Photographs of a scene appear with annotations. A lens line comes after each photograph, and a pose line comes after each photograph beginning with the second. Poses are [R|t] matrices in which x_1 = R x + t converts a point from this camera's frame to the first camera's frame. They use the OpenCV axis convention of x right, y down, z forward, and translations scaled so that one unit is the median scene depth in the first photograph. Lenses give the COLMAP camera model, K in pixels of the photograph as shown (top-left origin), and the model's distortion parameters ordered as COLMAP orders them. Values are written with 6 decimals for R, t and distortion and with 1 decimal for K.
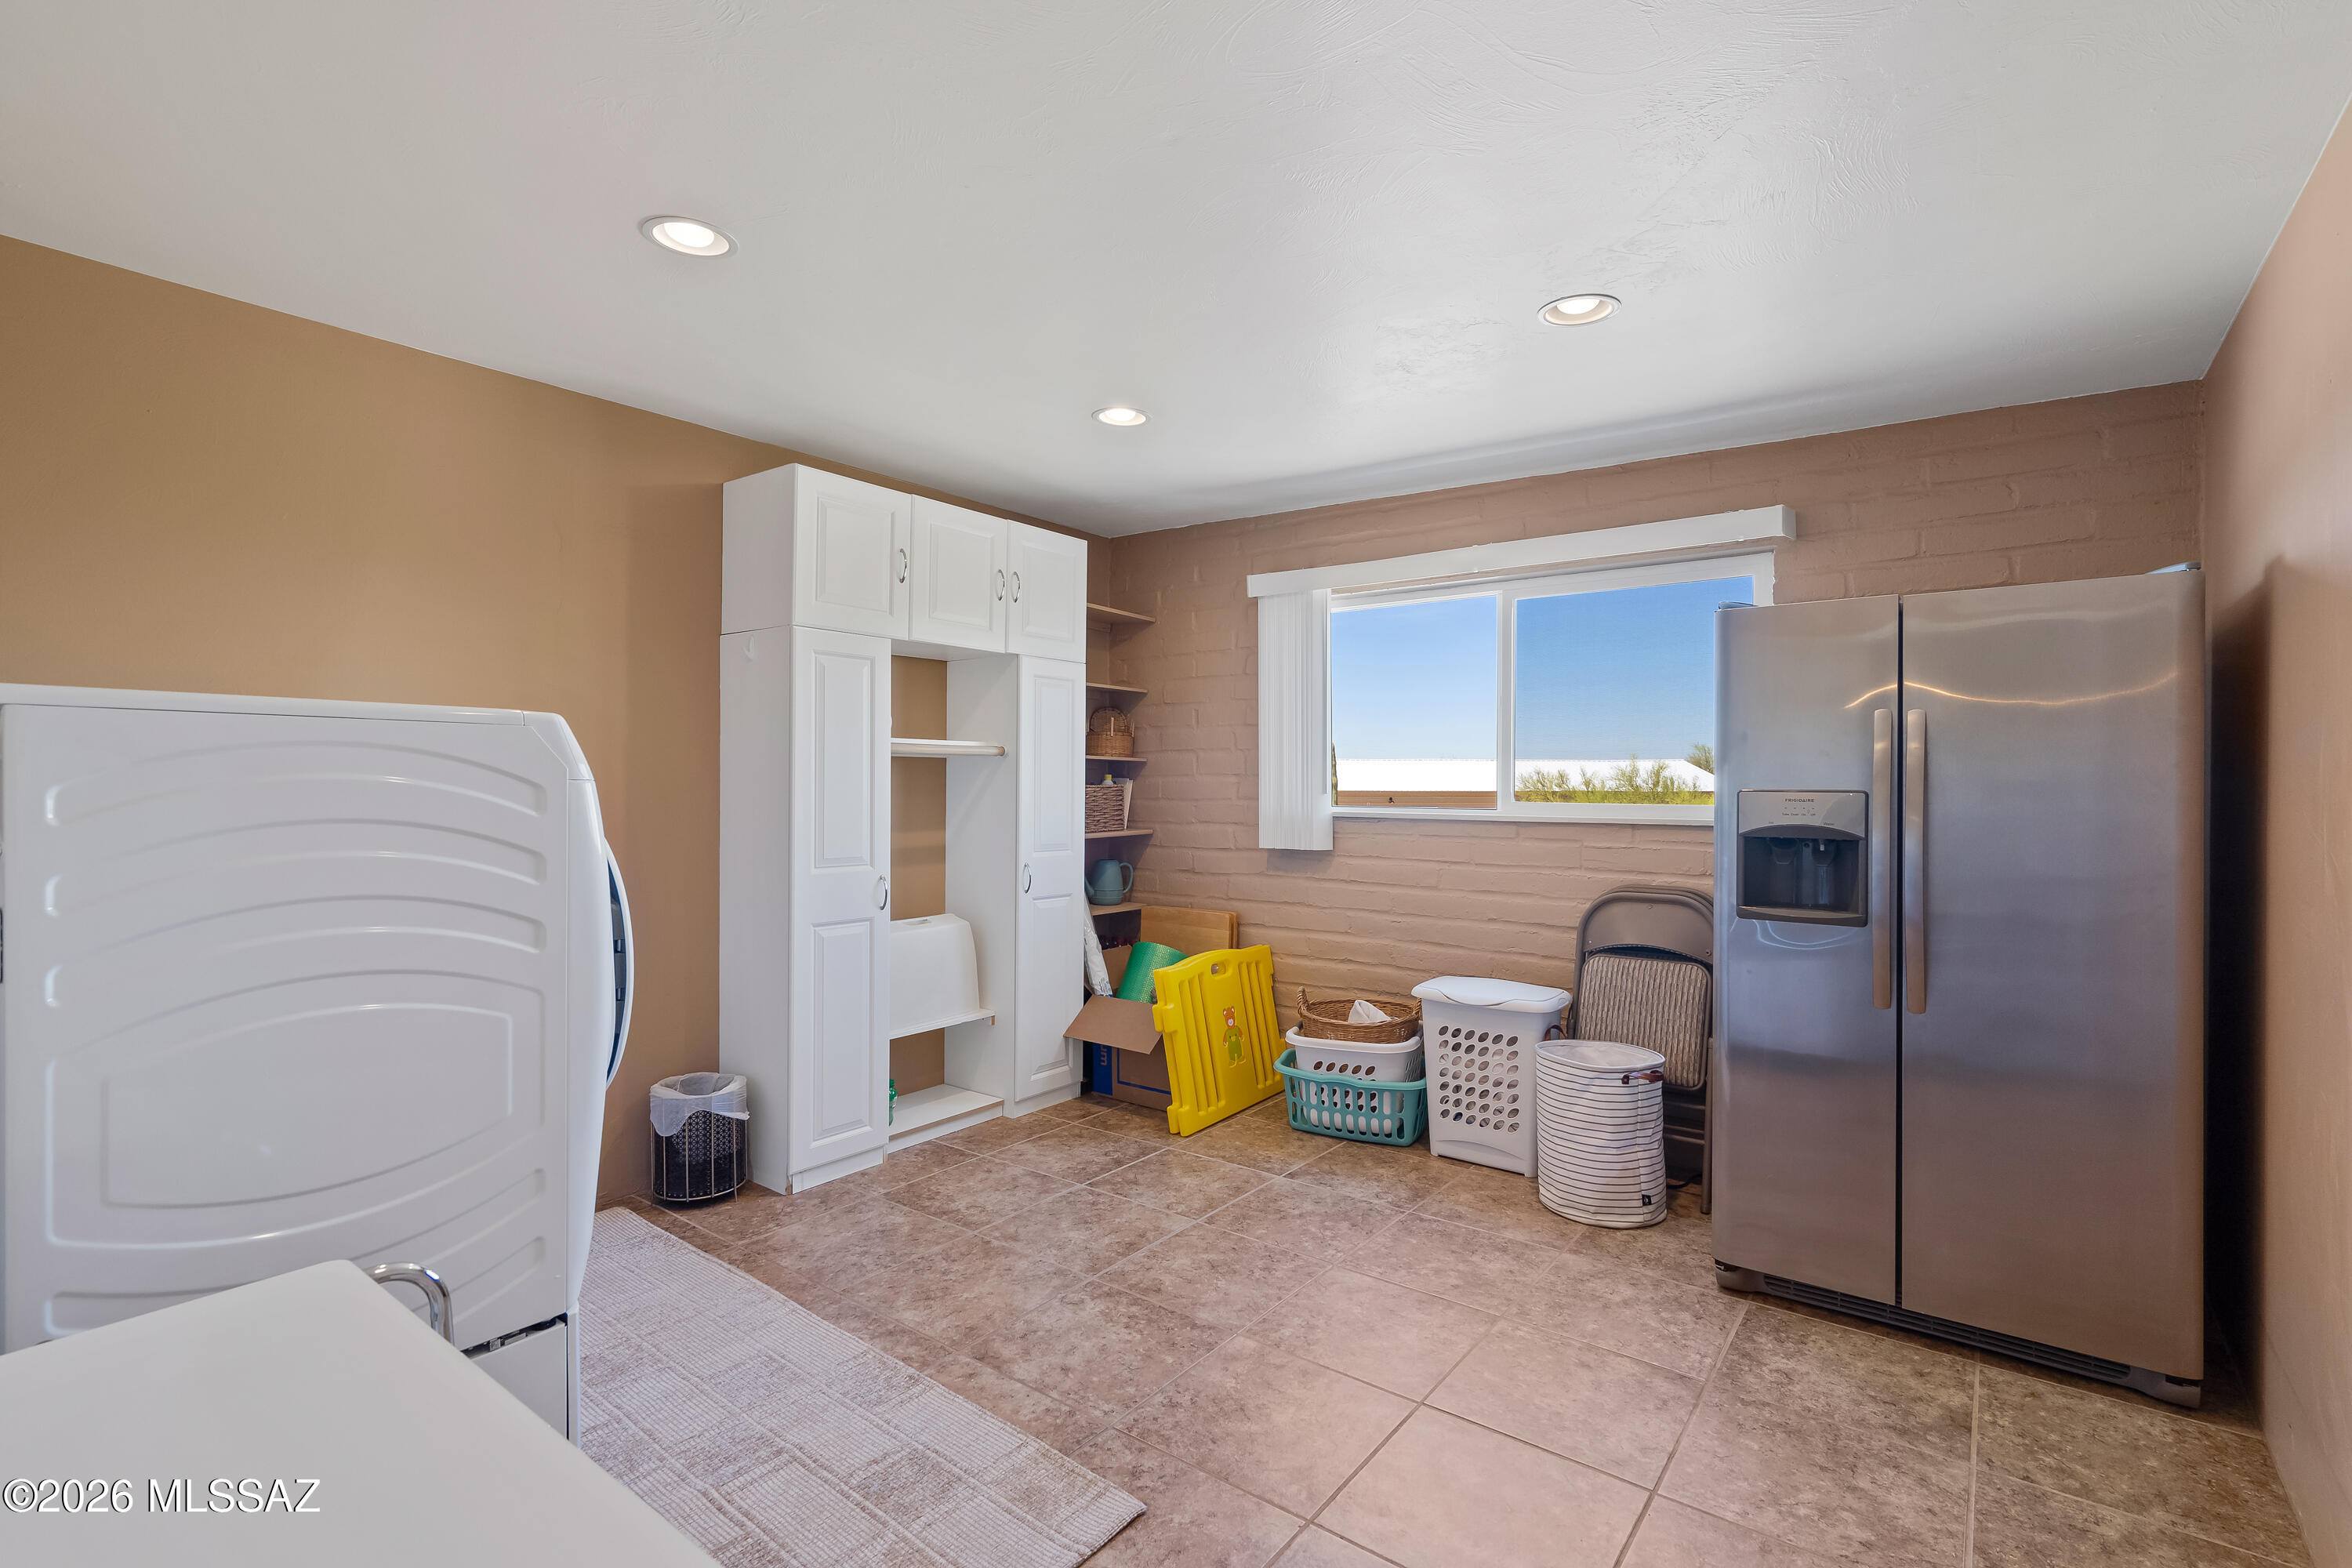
lens RADIAL K [[1079.0, 0, 1167.6], [0, 1079.0, 783.9], [0, 0, 1]] dist [-0.000558, 0.001563]
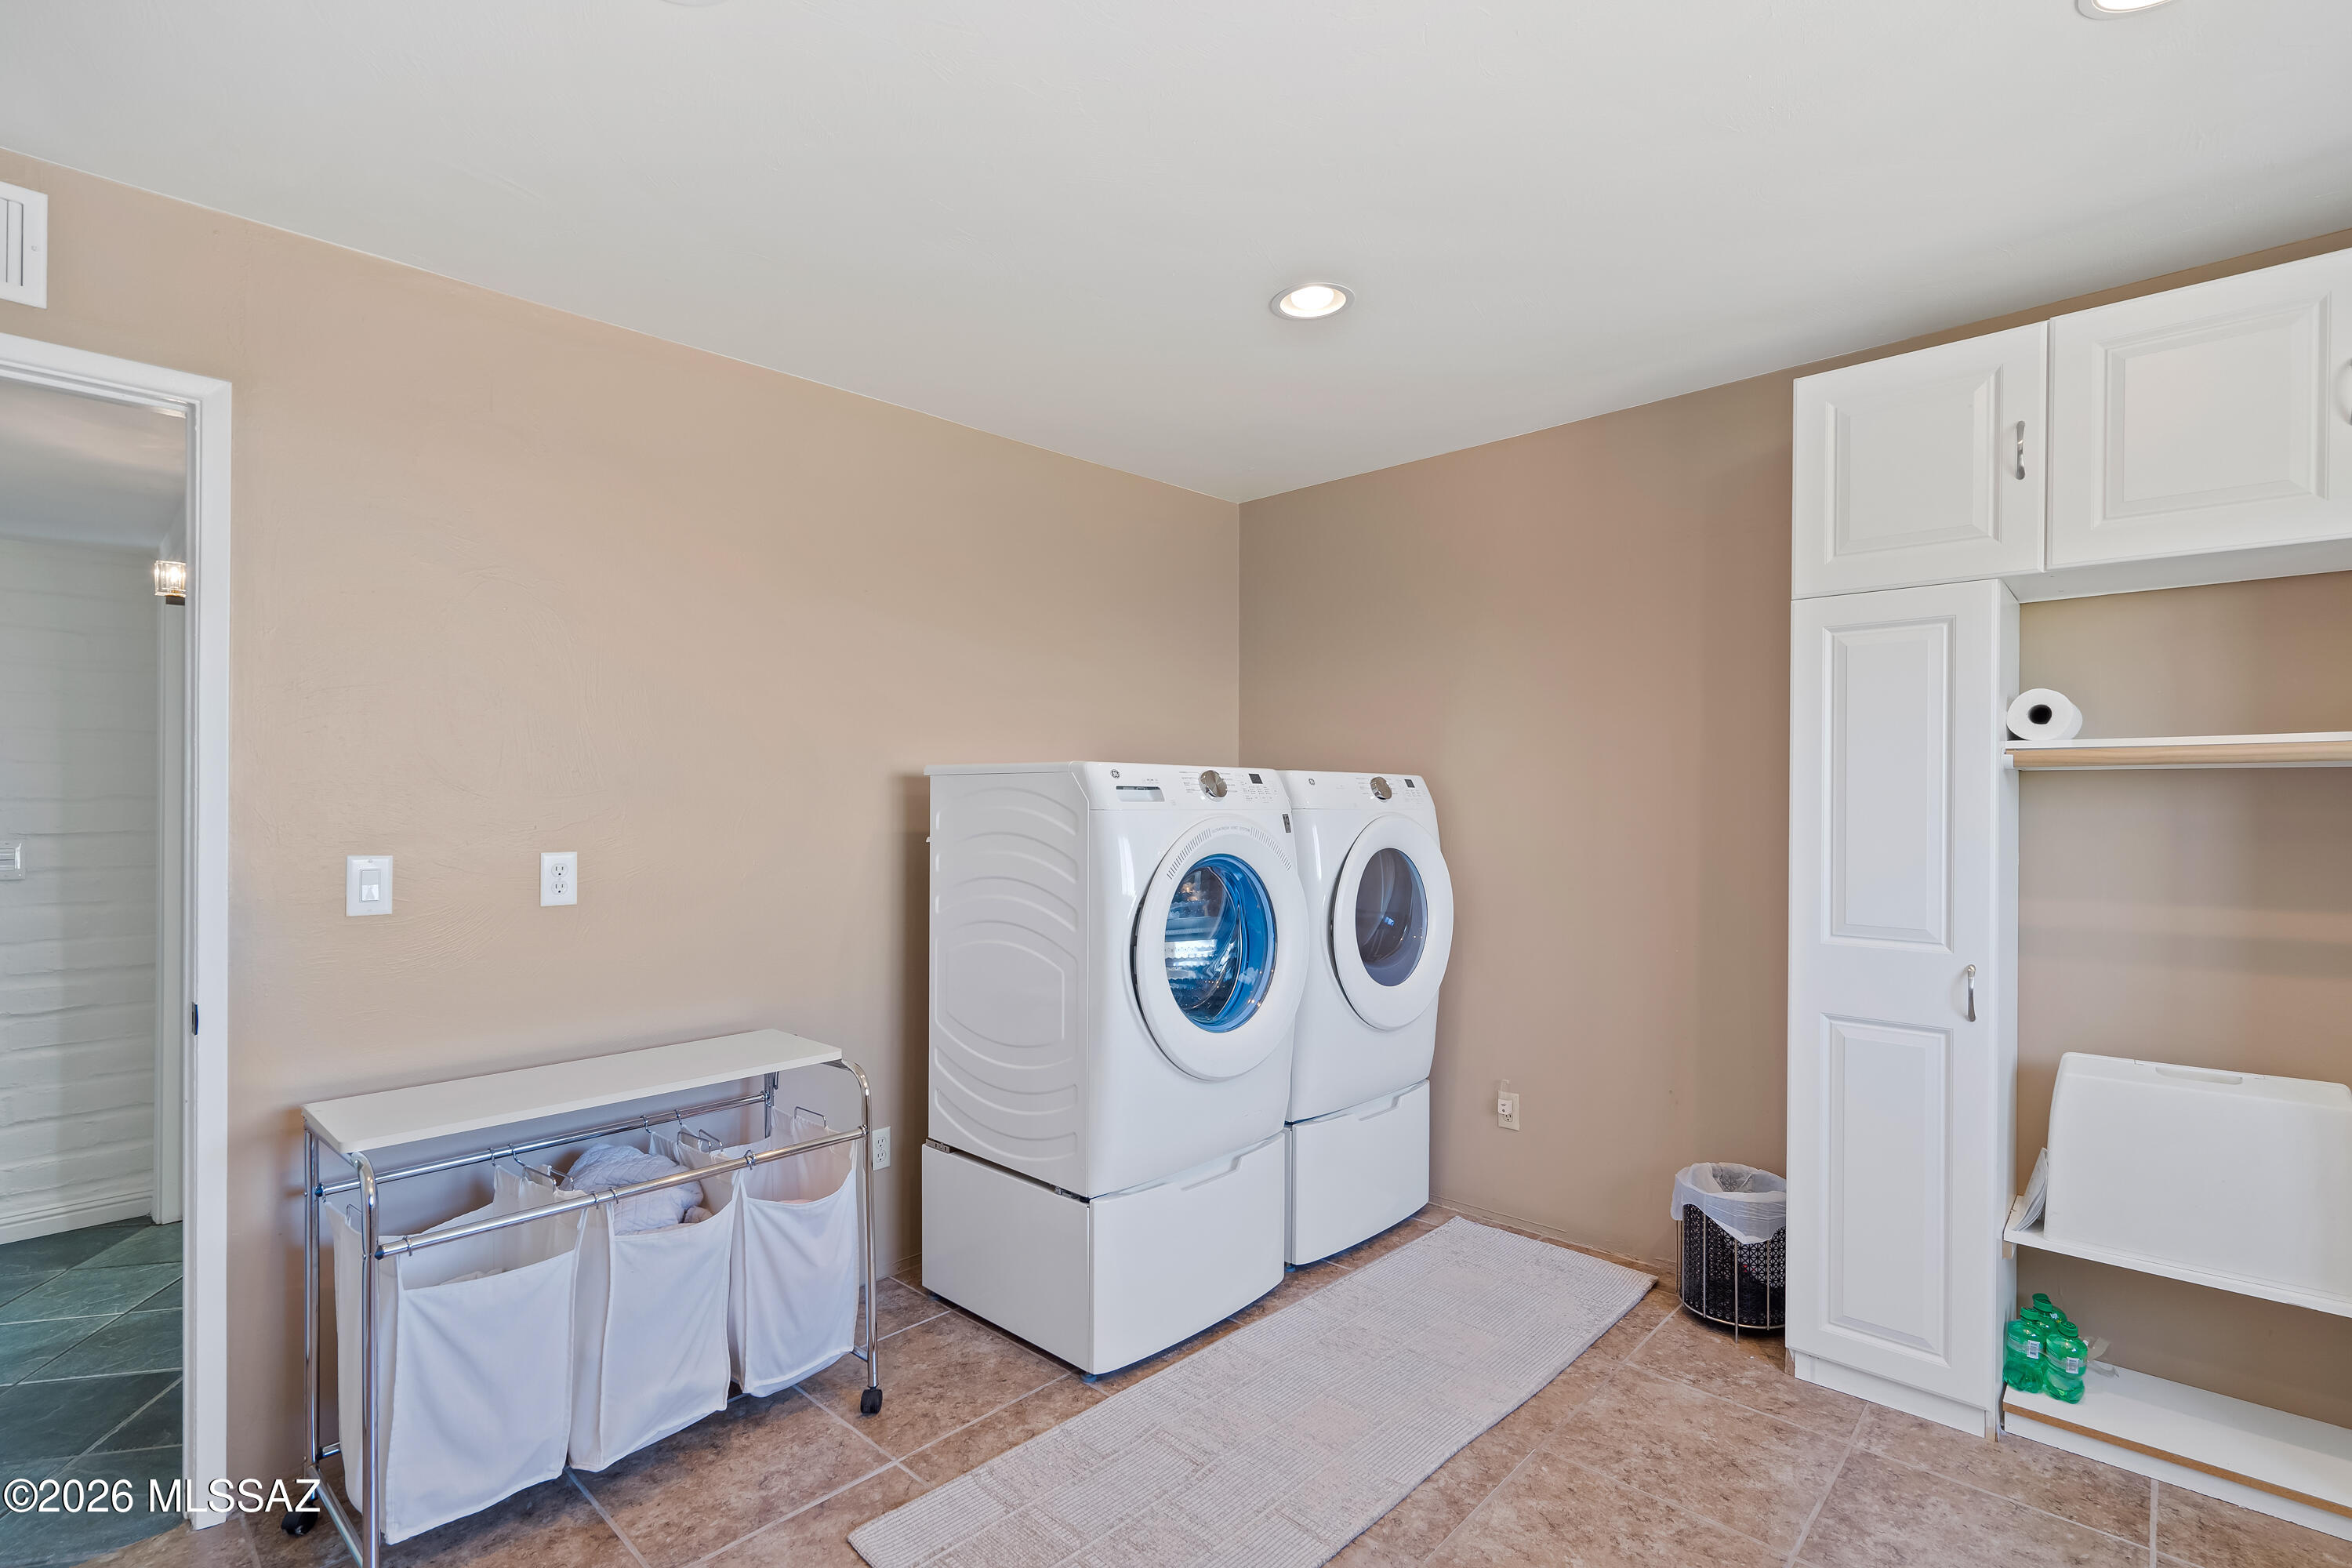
lens RADIAL K [[1079.0, 0, 1167.5], [0, 1079.0, 795.2], [0, 0, 1]] dist [-0.000558, 0.001563]
pose [[-0.087628, -0.006890, -0.996129, 0.414963], [-0.004275, 0.999969, -0.006541, -0.007073], [0.996144, 0.003685, -0.087655, 0.631748]]
